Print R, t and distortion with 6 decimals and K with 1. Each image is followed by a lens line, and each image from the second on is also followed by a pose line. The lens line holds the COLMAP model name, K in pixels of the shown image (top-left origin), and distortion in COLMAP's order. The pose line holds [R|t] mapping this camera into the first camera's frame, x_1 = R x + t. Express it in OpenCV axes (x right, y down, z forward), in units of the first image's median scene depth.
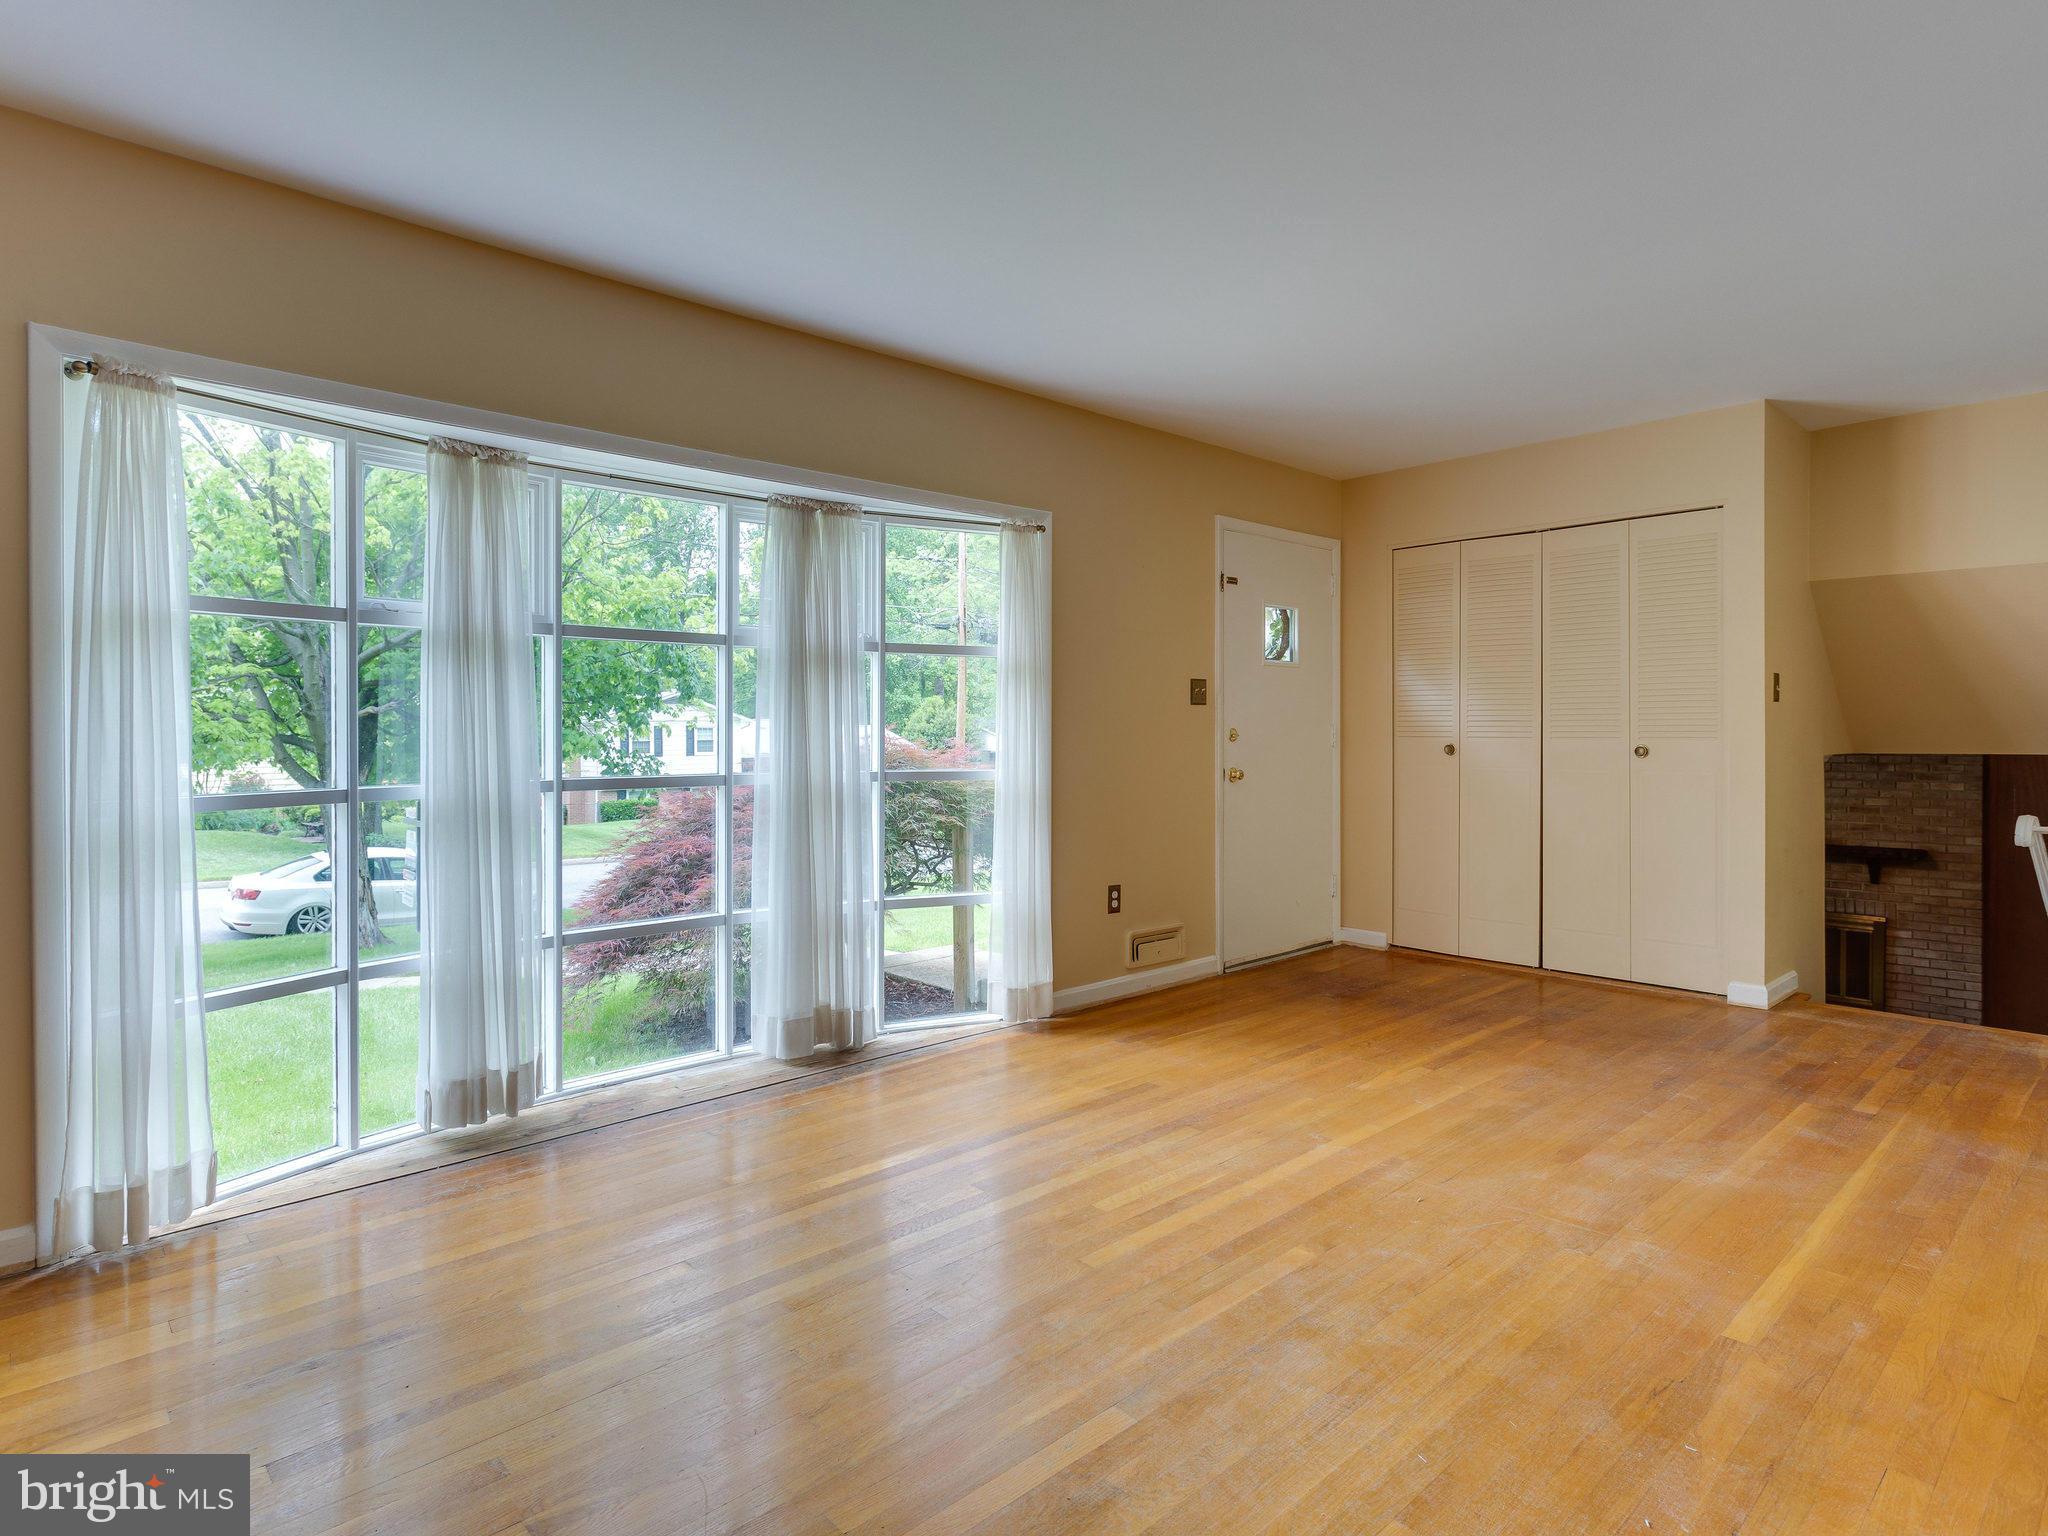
lens RADIAL K [[1101.2, 0, 1040.8], [0, 1101.2, 777.1], [0, 0, 1]] dist [0.000972, 0.001043]
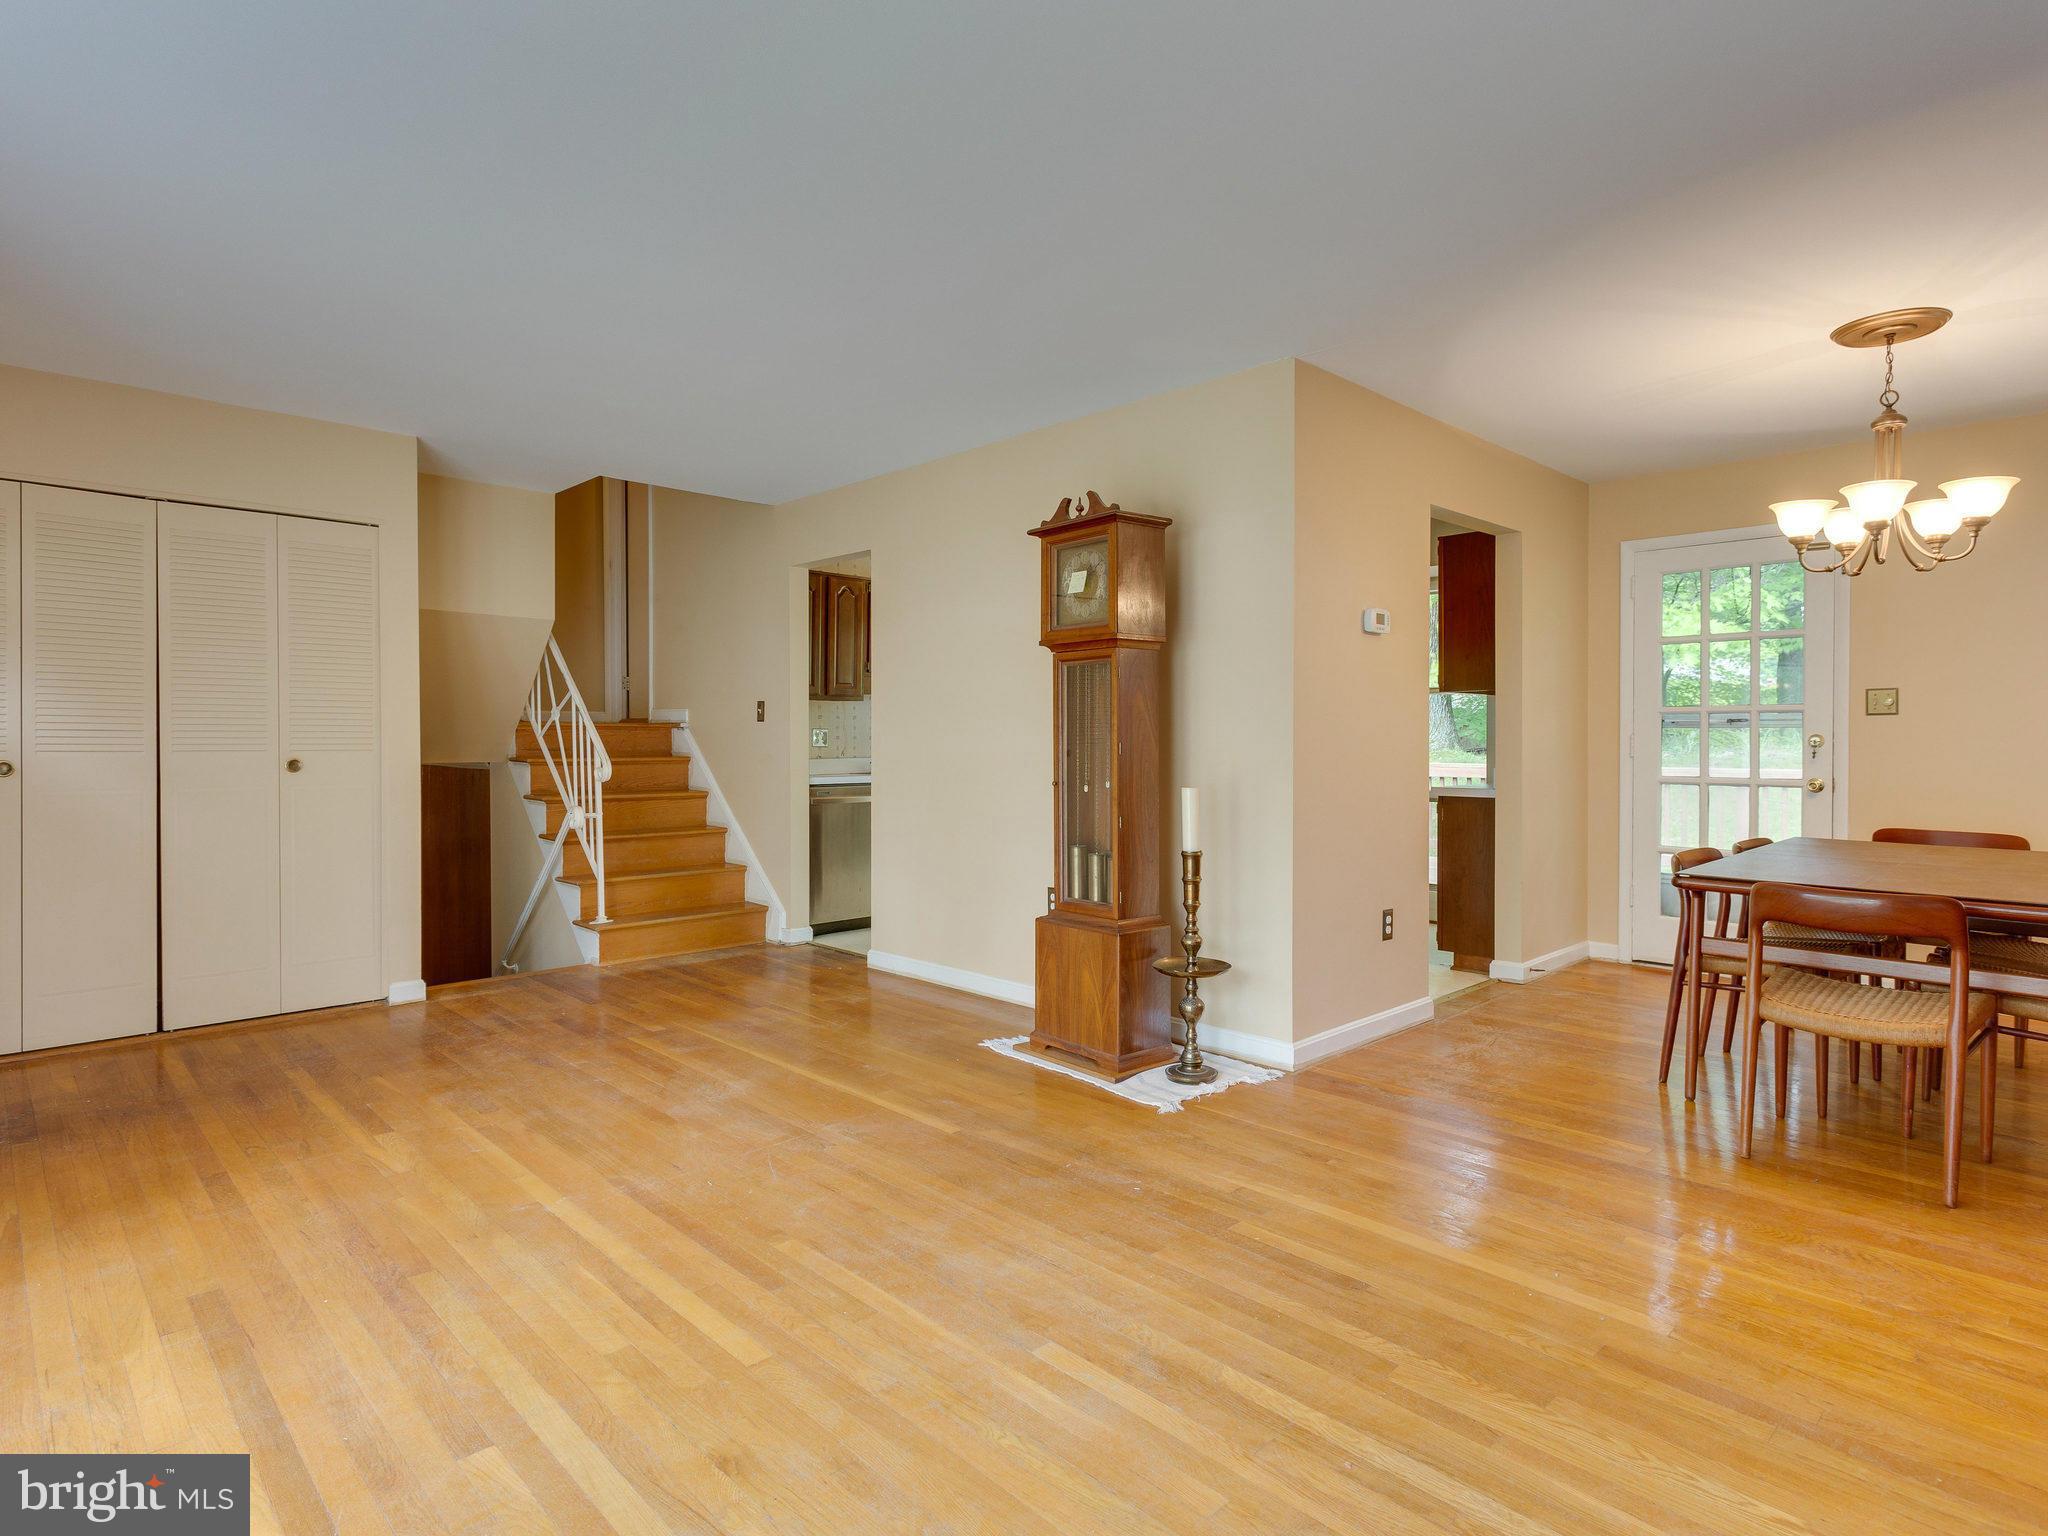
lens RADIAL K [[1109.6, 0, 1012.1], [0, 1109.6, 747.2], [0, 0, 1]] dist [0.002718, 0.000693]
pose [[-0.005973, -0.000909, 0.999982, -0.624363], [0.039788, 0.999207, 0.001146, -0.023804], [-0.999190, 0.039795, -0.005932, 0.593286]]
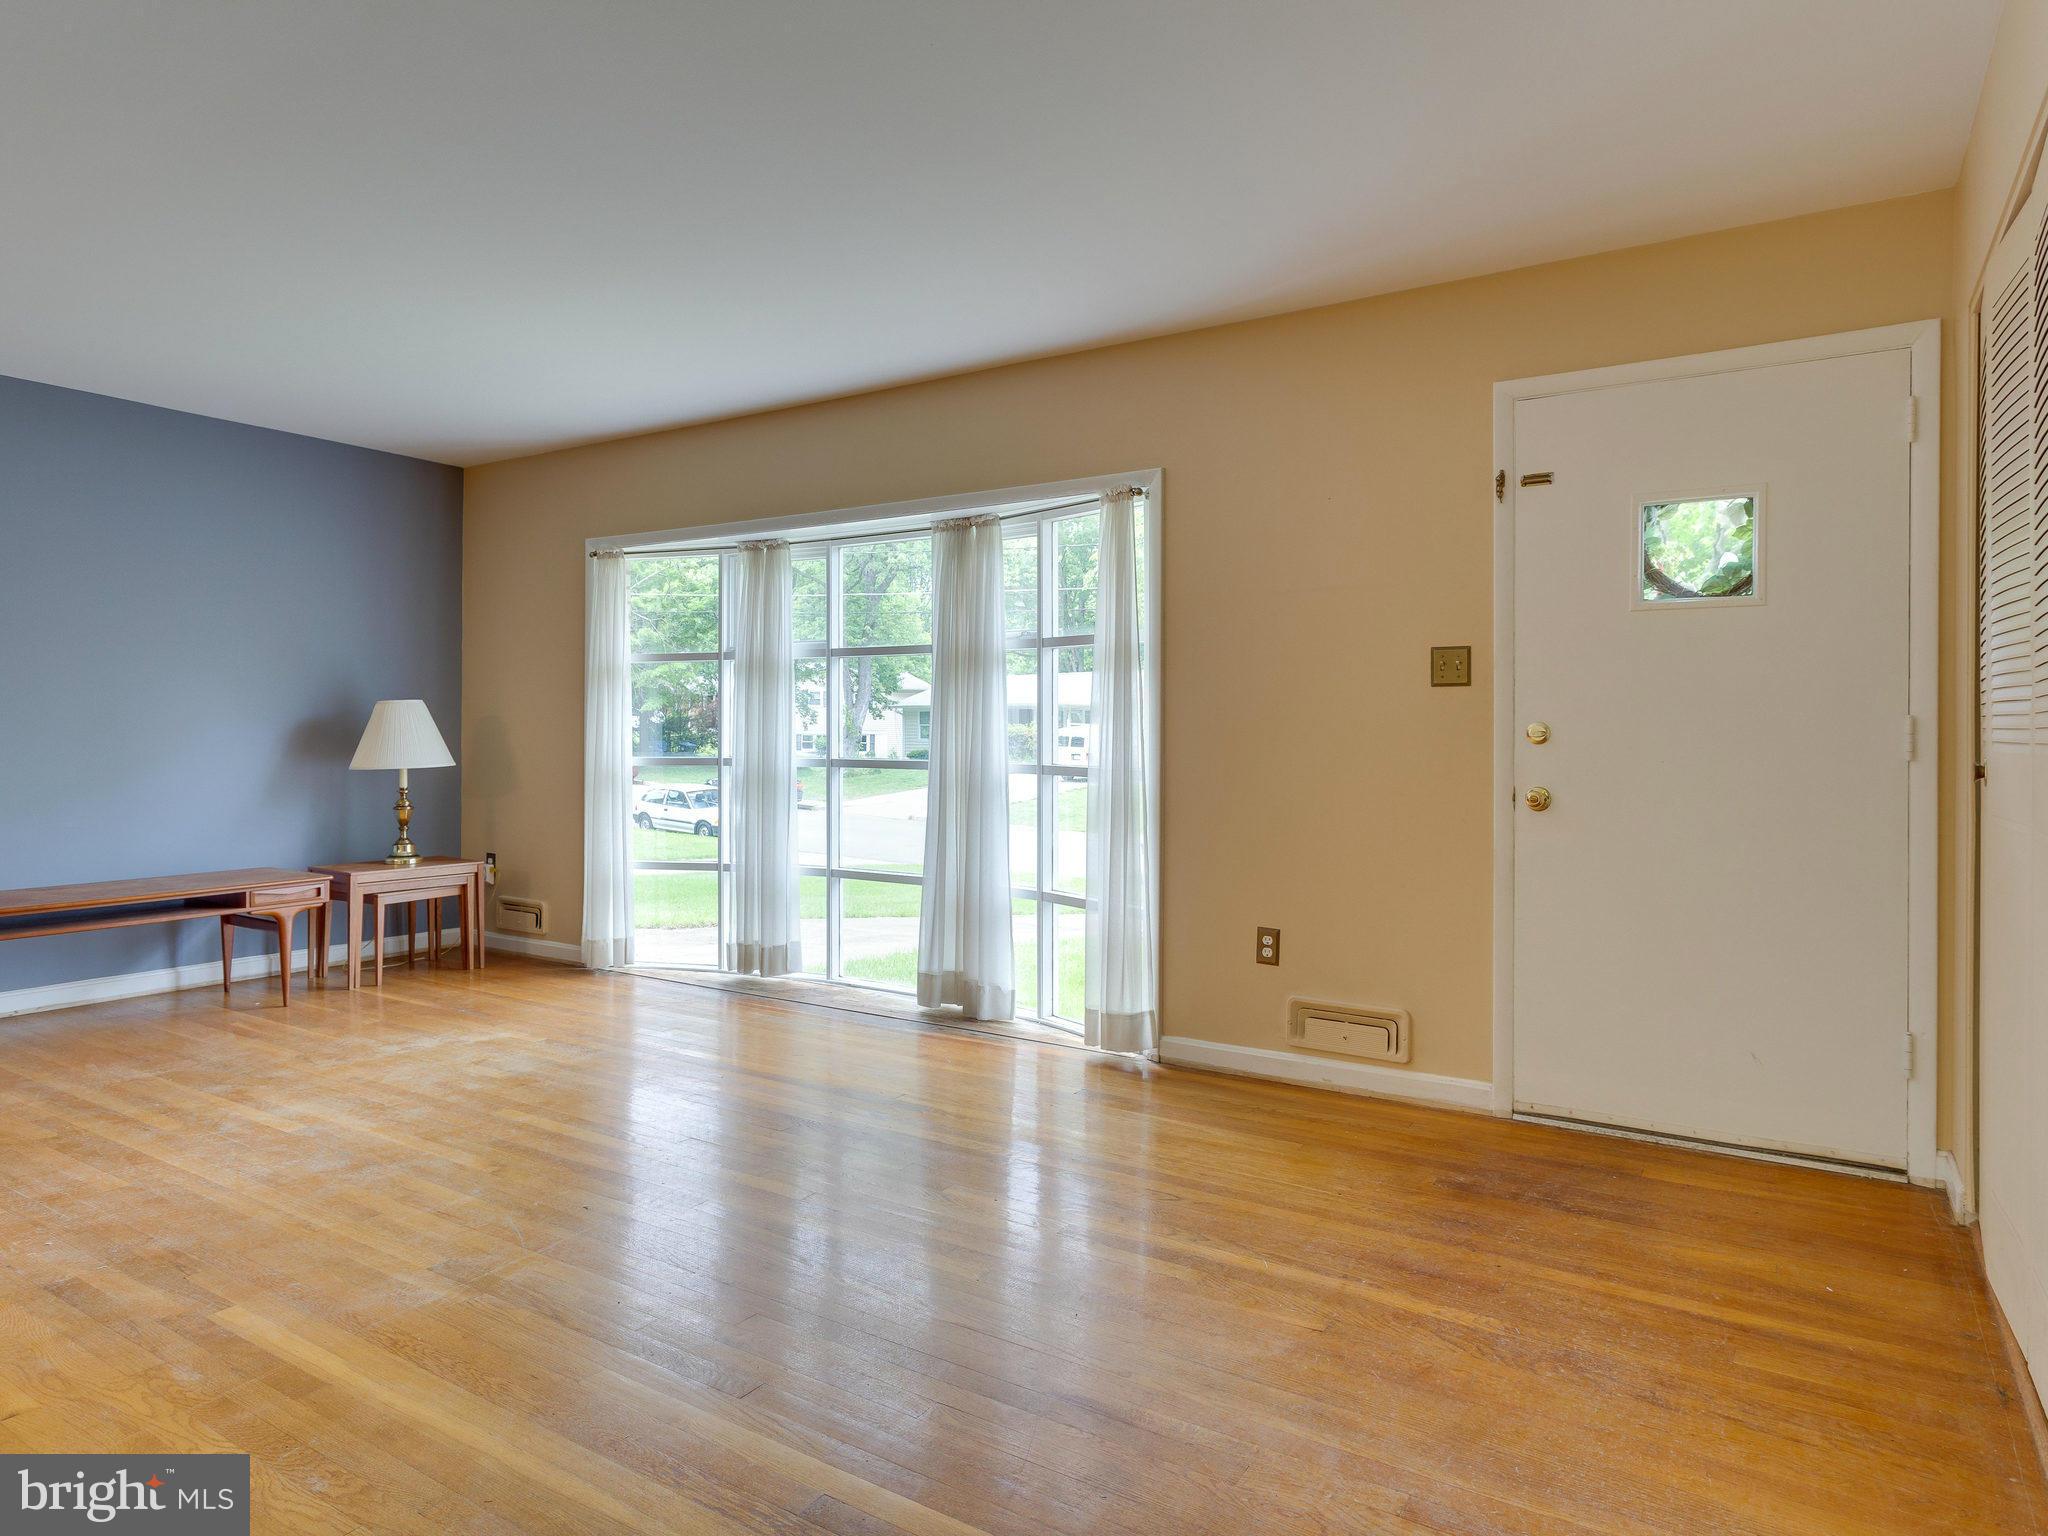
lens RADIAL K [[1215.0, 0, 1034.1], [0, 1215.0, 772.2], [0, 0, 1]] dist [-0.001637, -0.000262]
pose [[0.255053, 0.038126, -0.966175, 1.240072], [-0.046557, 0.998548, 0.027113, -0.036813], [0.965806, 0.038066, 0.256458, 0.928646]]
